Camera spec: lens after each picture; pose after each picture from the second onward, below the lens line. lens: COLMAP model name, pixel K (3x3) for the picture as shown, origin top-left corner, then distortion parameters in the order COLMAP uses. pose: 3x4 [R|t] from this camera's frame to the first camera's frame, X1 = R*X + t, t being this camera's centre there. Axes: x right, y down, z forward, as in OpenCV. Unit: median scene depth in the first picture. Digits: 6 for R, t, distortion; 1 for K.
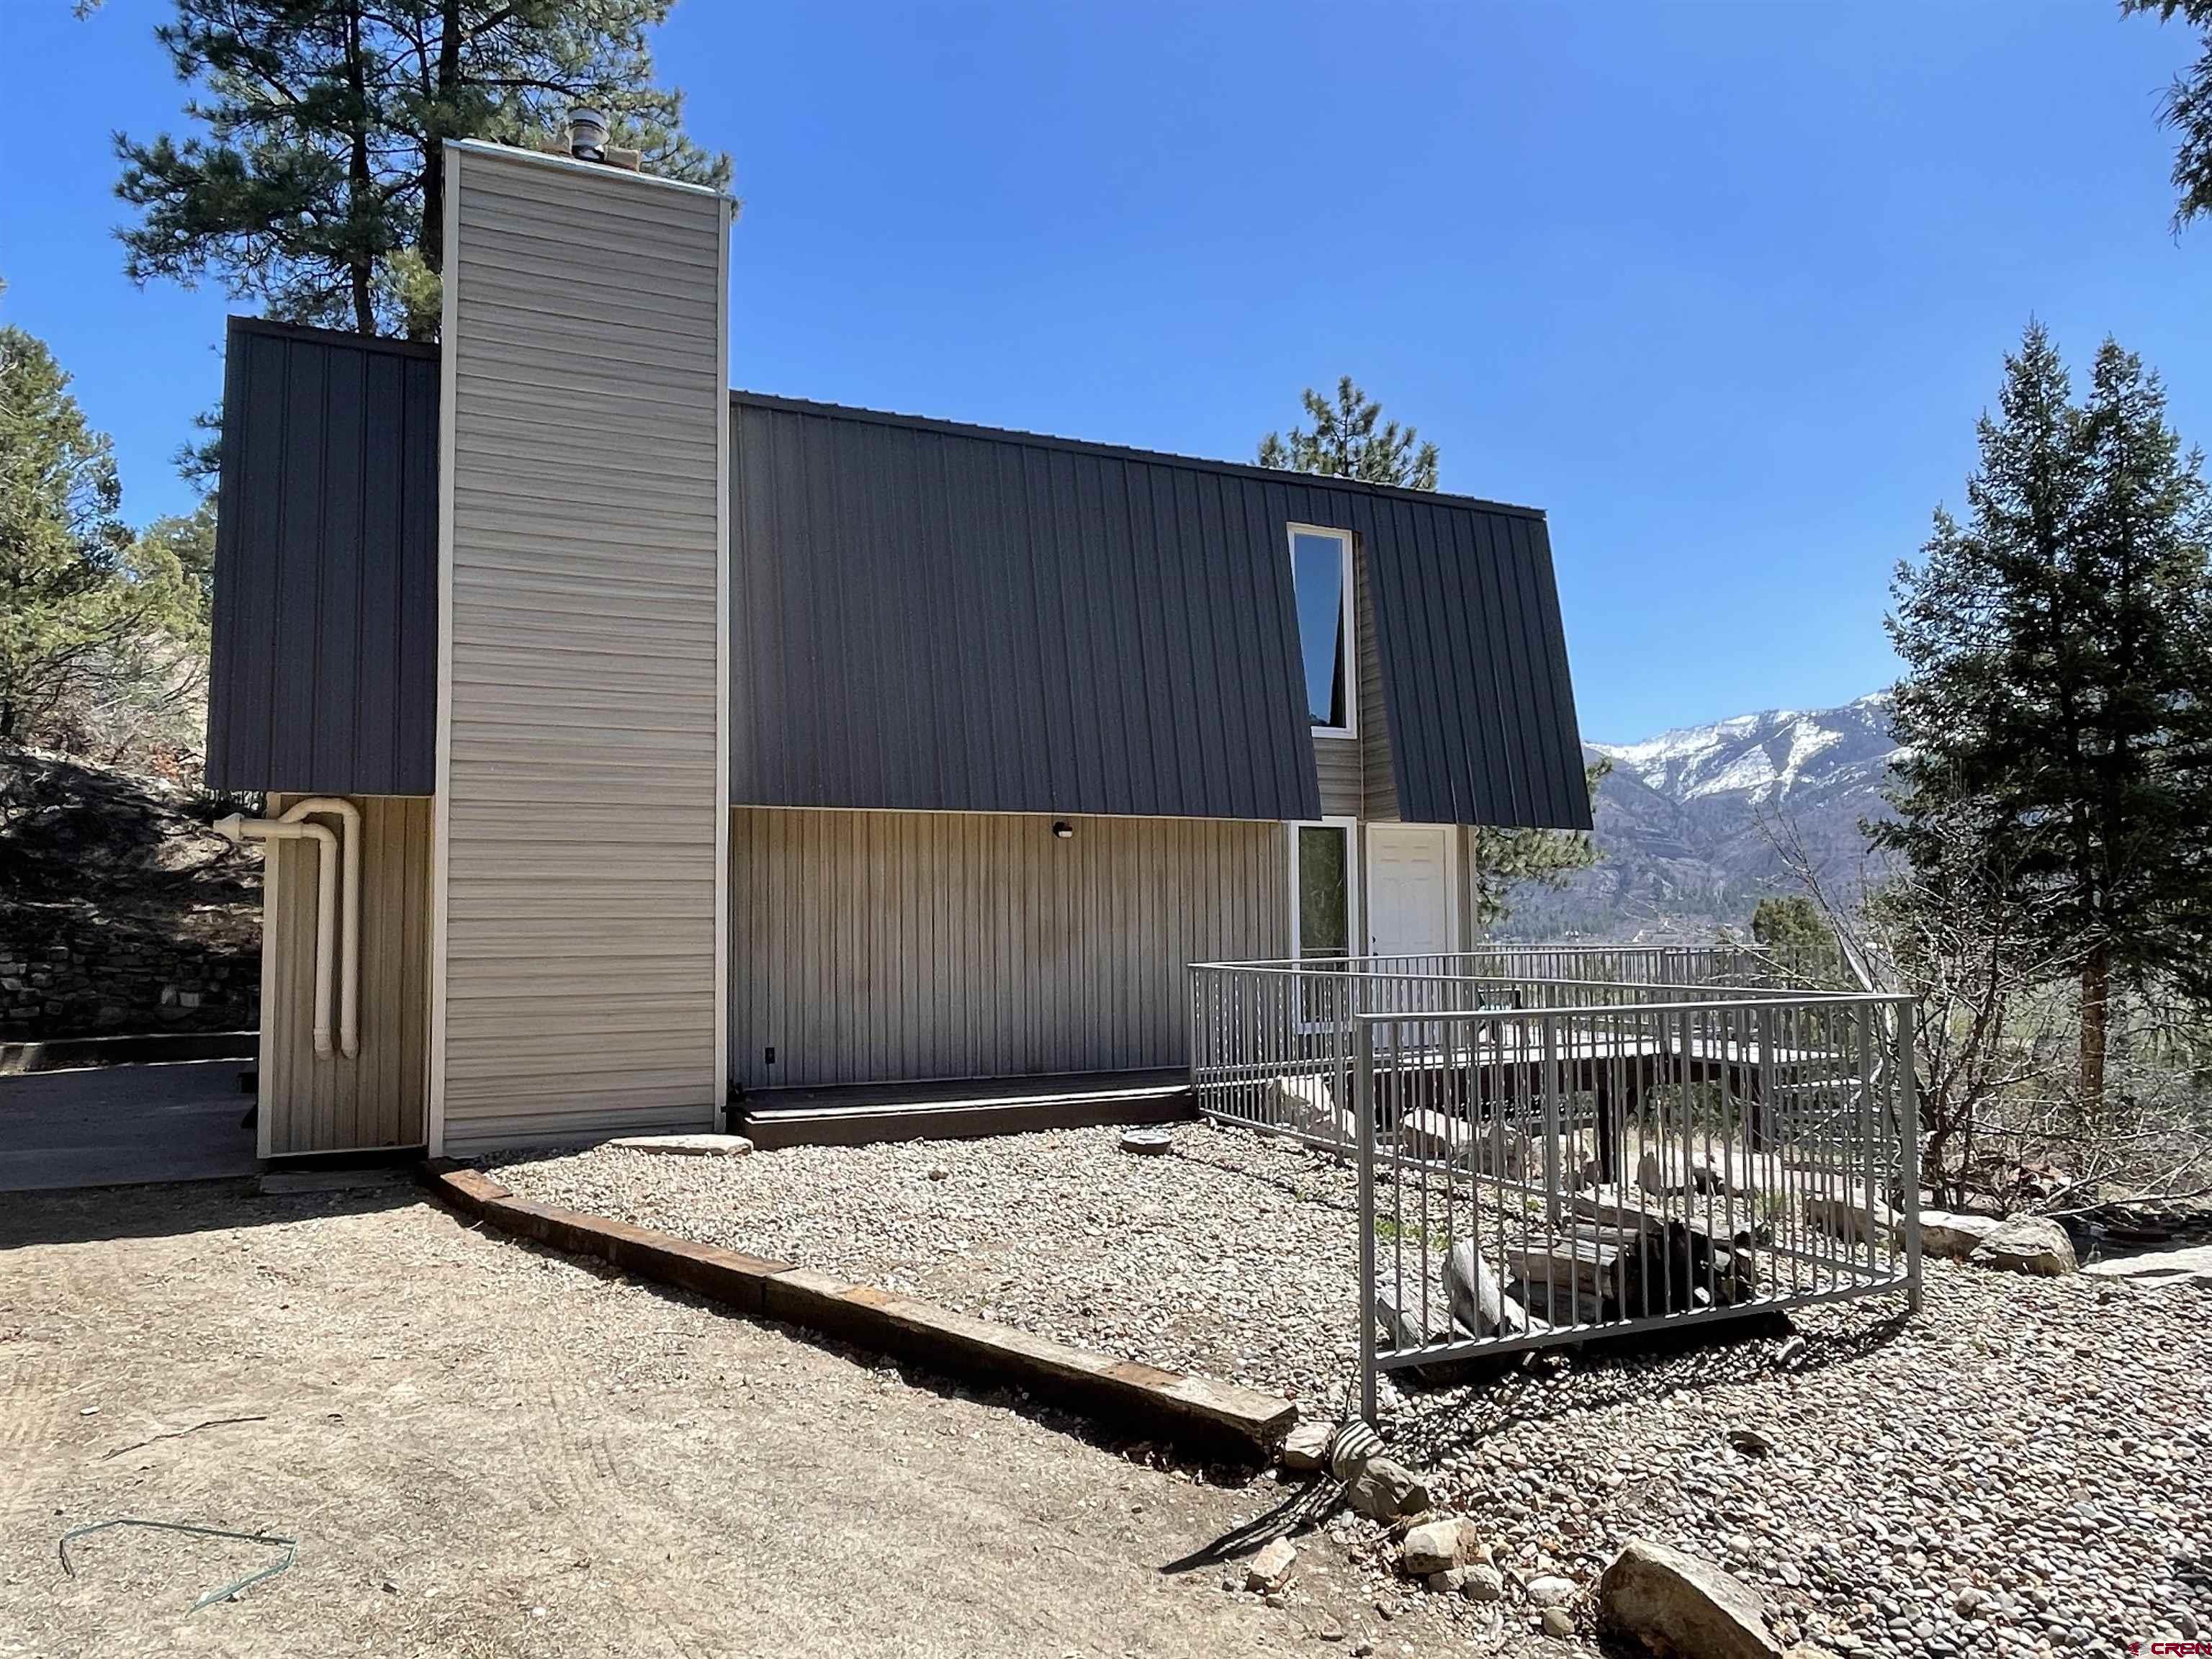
lens RADIAL K [[1482.9, 0, 1102.6], [0, 1482.9, 840.2], [0, 0, 1]] dist [-0.007439, -0.000990]
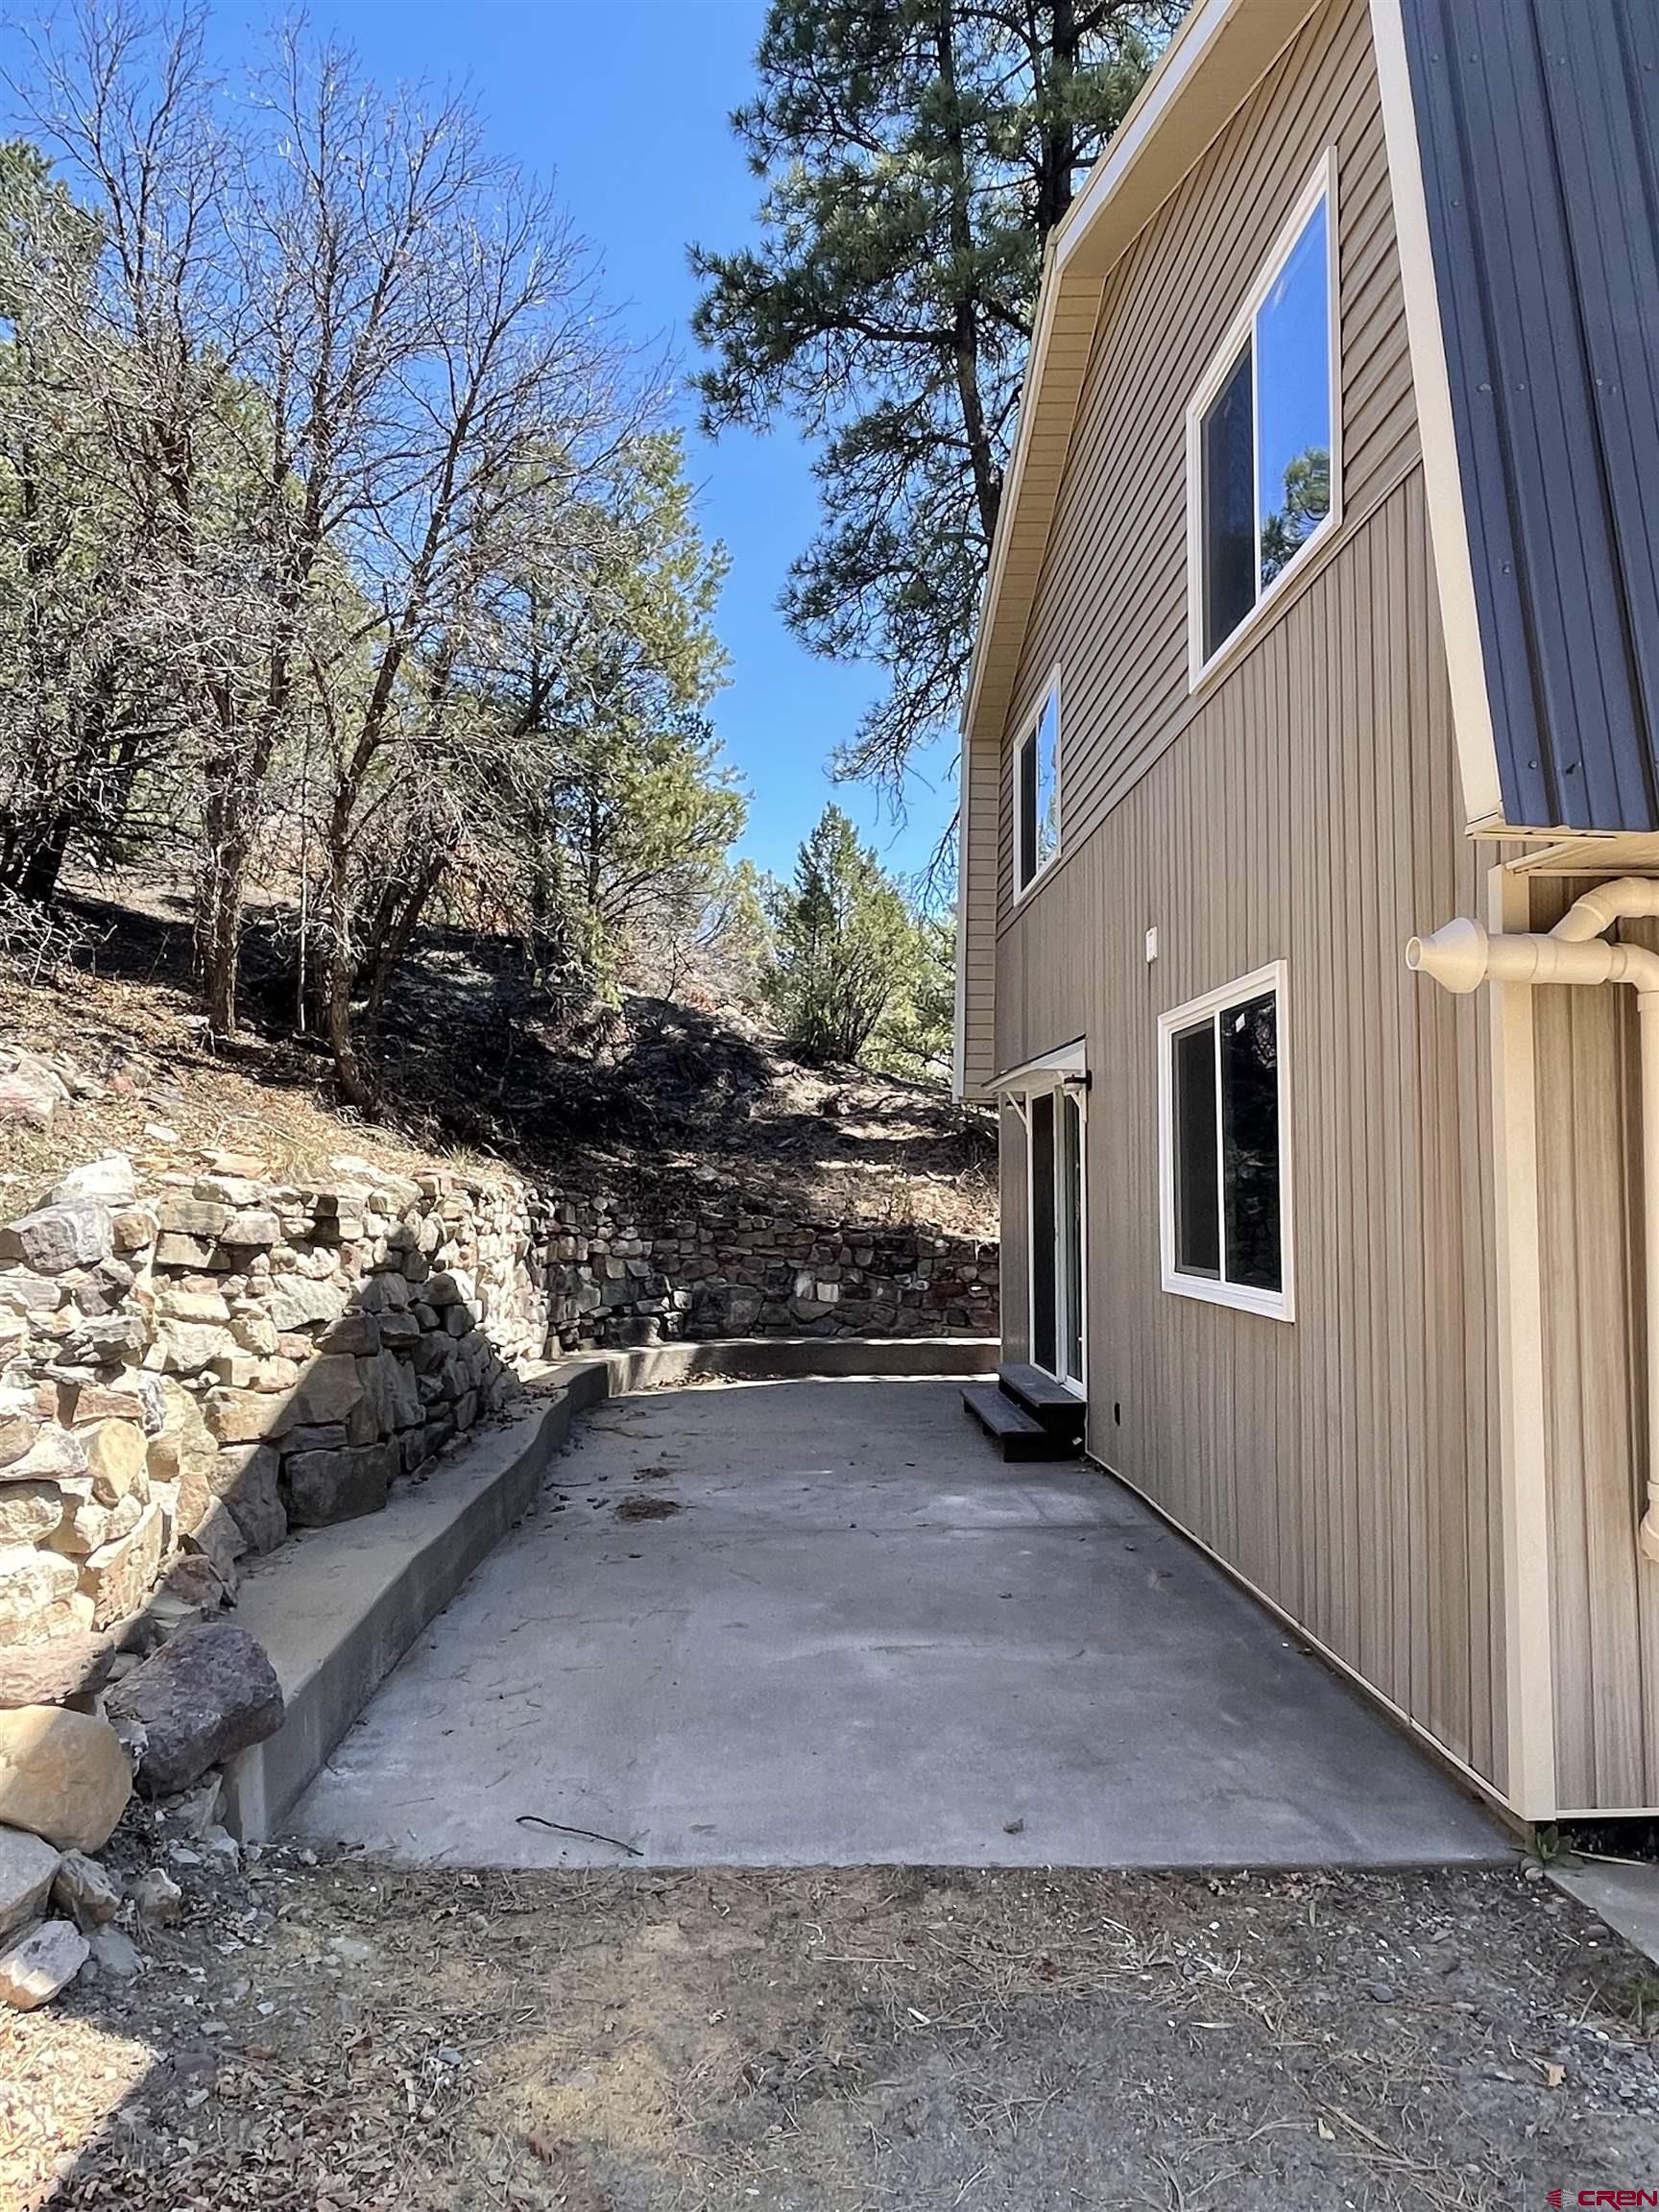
lens RADIAL K [[1482.9, 0, 829.5], [0, 1482.9, 1106.0], [0, 0, 1]] dist [-0.007439, -0.000990]
pose [[0.913973, -0.012260, -0.405590, -0.283554], [0.011412, 0.999925, -0.004509, 0.014918], [0.405614, -0.000507, 0.914044, 0.284137]]
